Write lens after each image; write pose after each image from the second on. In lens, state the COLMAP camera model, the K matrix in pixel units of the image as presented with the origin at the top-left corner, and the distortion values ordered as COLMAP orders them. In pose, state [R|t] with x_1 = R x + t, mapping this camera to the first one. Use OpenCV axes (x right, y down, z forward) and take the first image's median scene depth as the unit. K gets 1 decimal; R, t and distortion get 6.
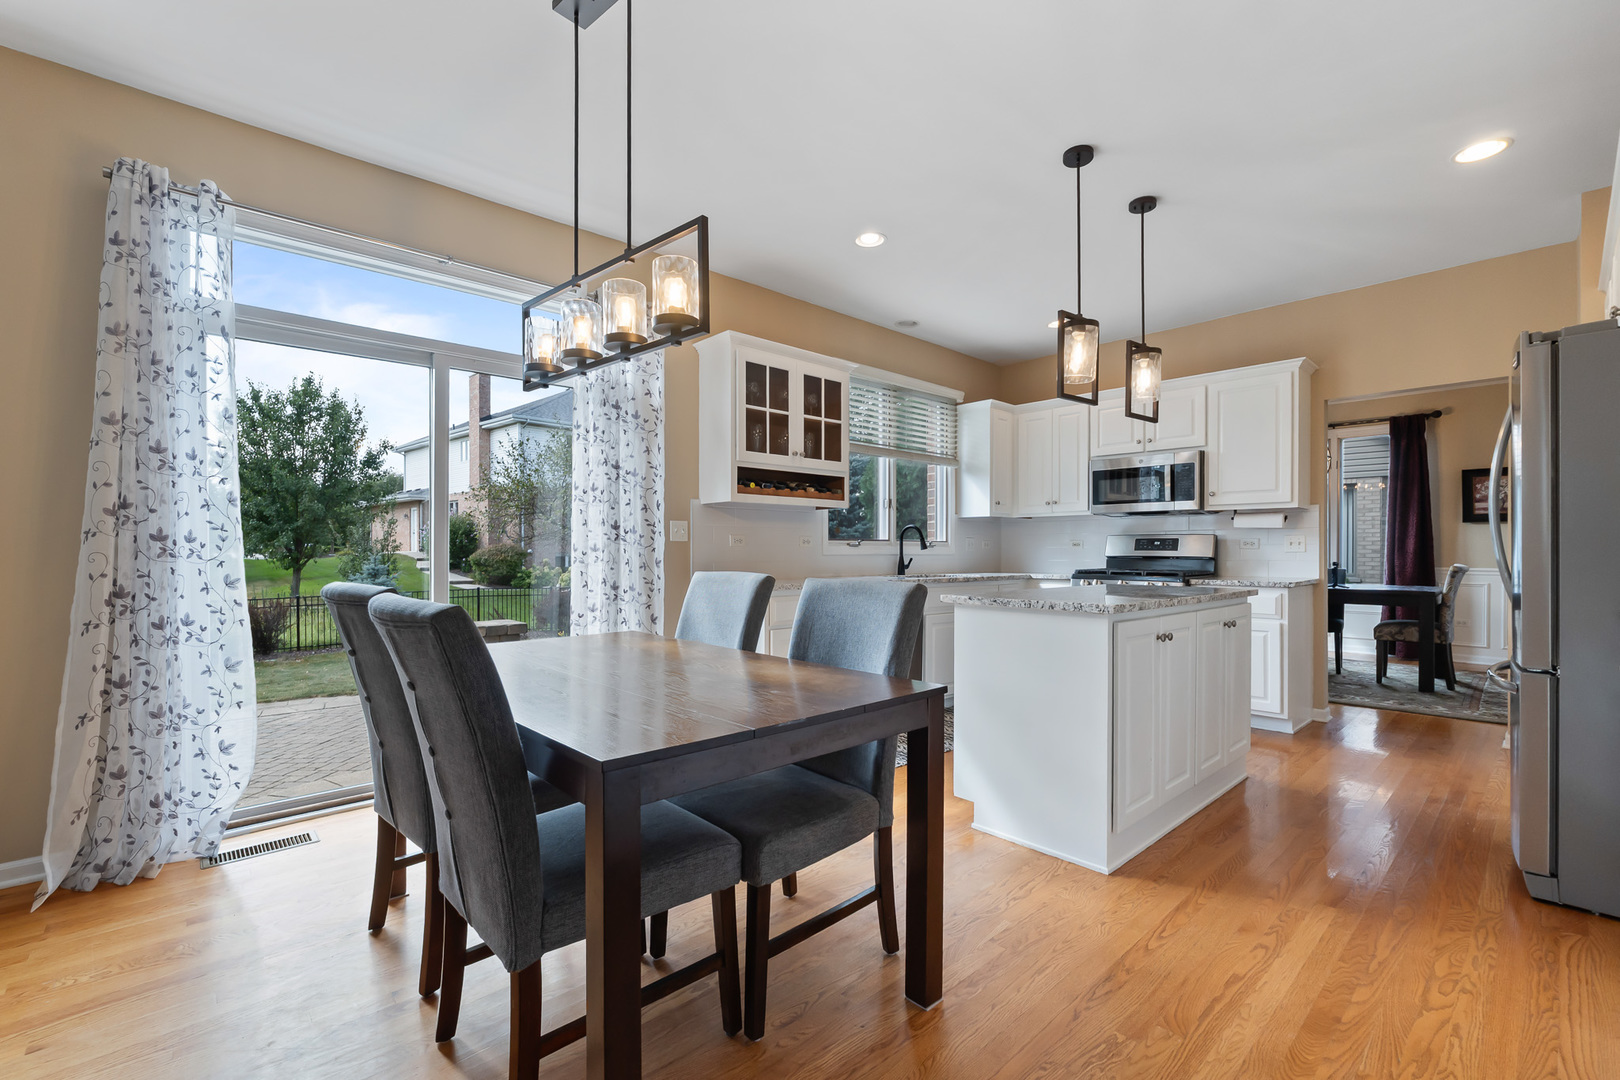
lens RADIAL K [[699.2, 0, 807.4], [0, 699.2, 550.5], [0, 0, 1]] dist [-0.006653, 0.000679]
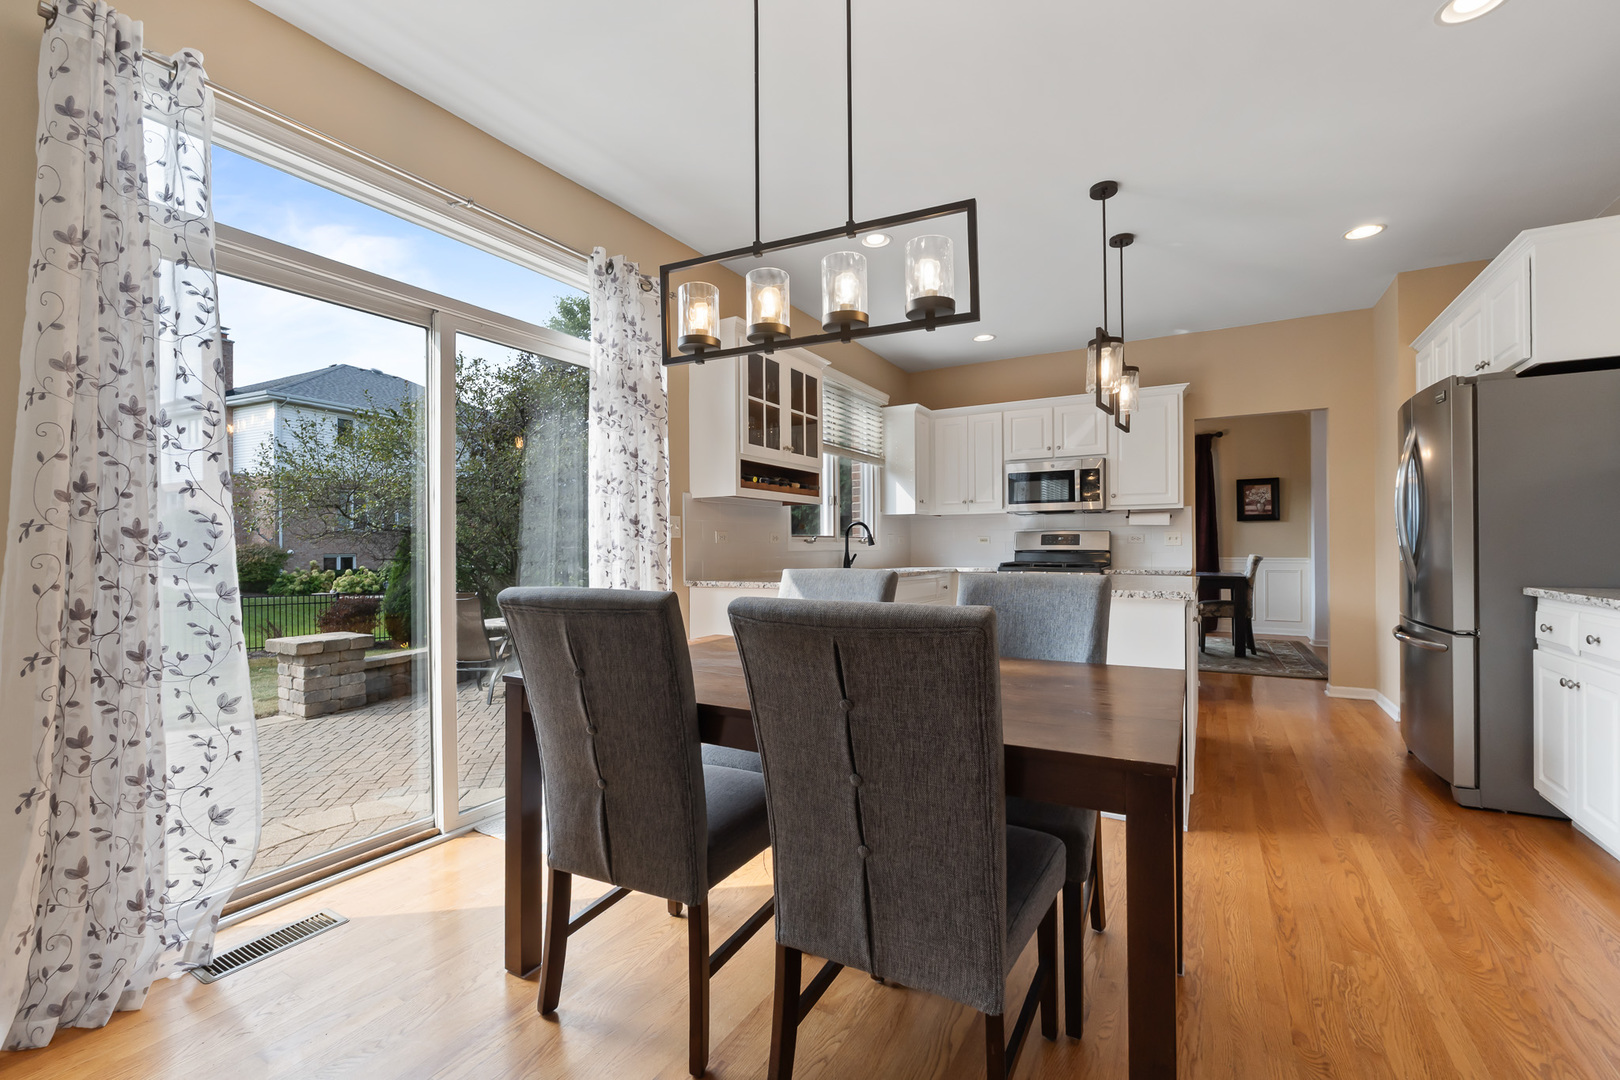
lens RADIAL K [[689.6, 0, 810.4], [0, 689.6, 545.1], [0, 0, 1]] dist [-0.002806, -0.000609]
pose [[0.954672, -0.006313, 0.297593, -0.290798], [0.007699, 0.999964, -0.003485, 0.001156], [-0.297560, 0.005618, 0.954687, 0.070071]]
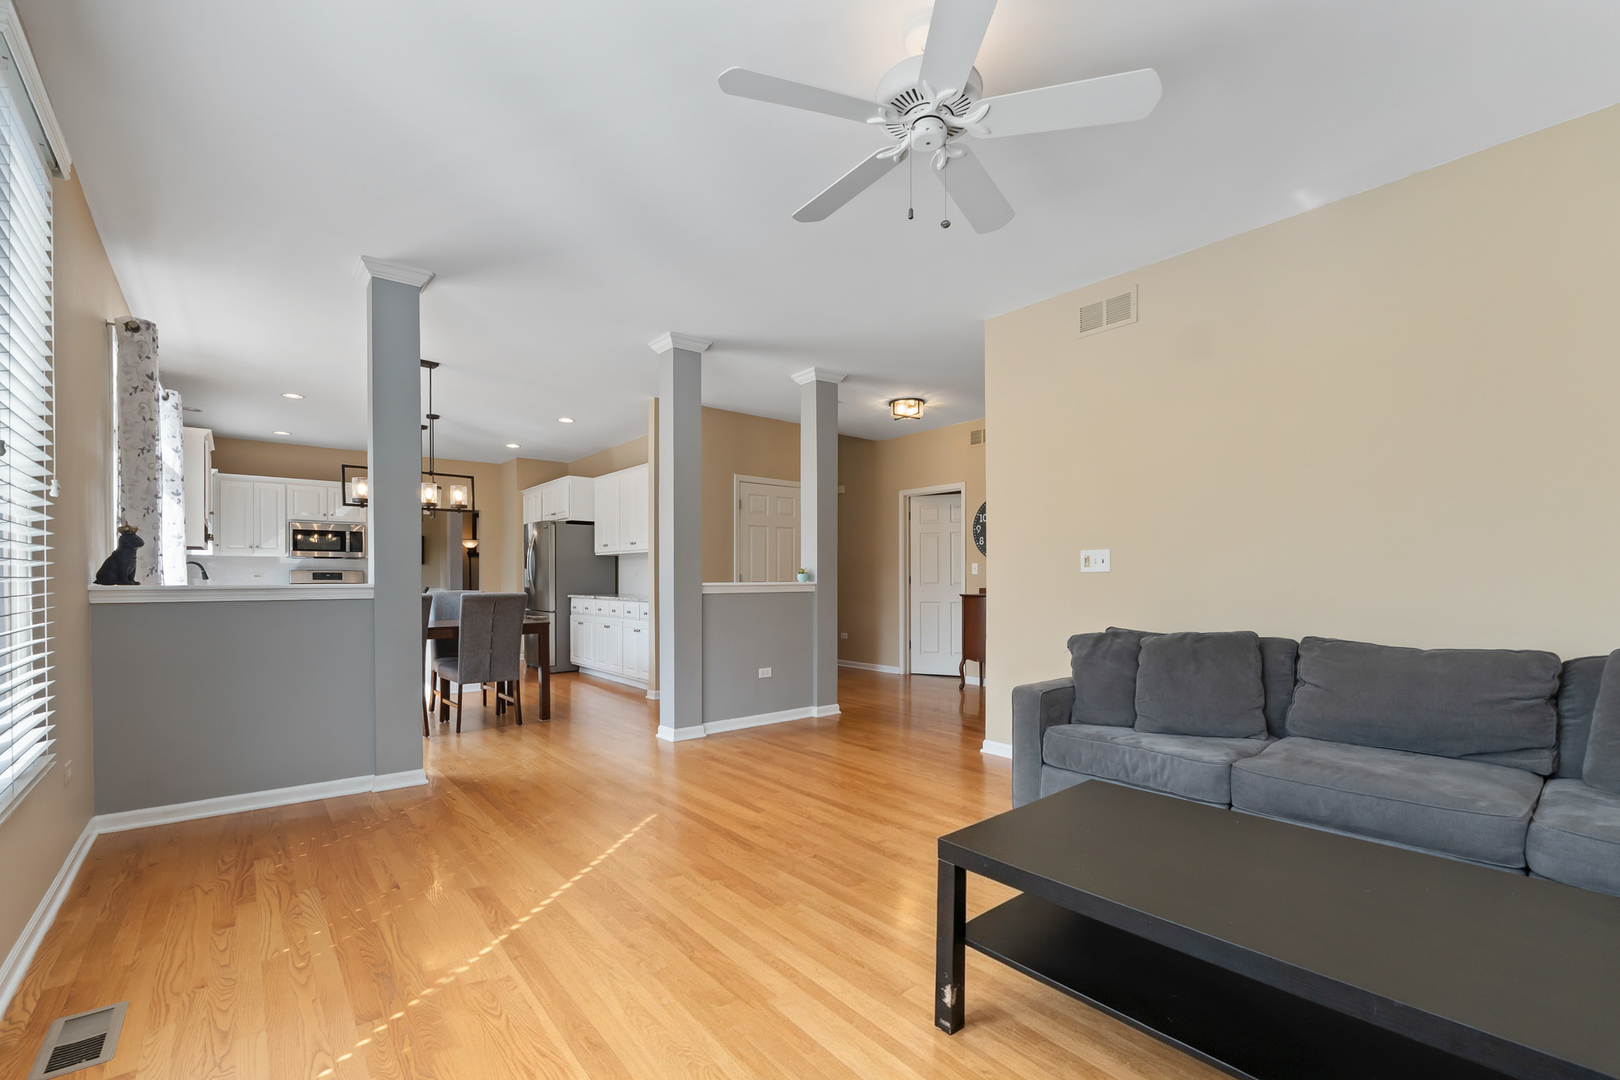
lens RADIAL K [[694.0, 0, 803.8], [0, 694.0, 577.7], [0, 0, 1]] dist [-0.004765, -0.000587]
pose [[0.053336, 0.003069, 0.998572, -1.447510], [0.000910, 0.999995, -0.003122, 0.000380], [-0.998576, 0.001075, 0.053333, -0.307125]]
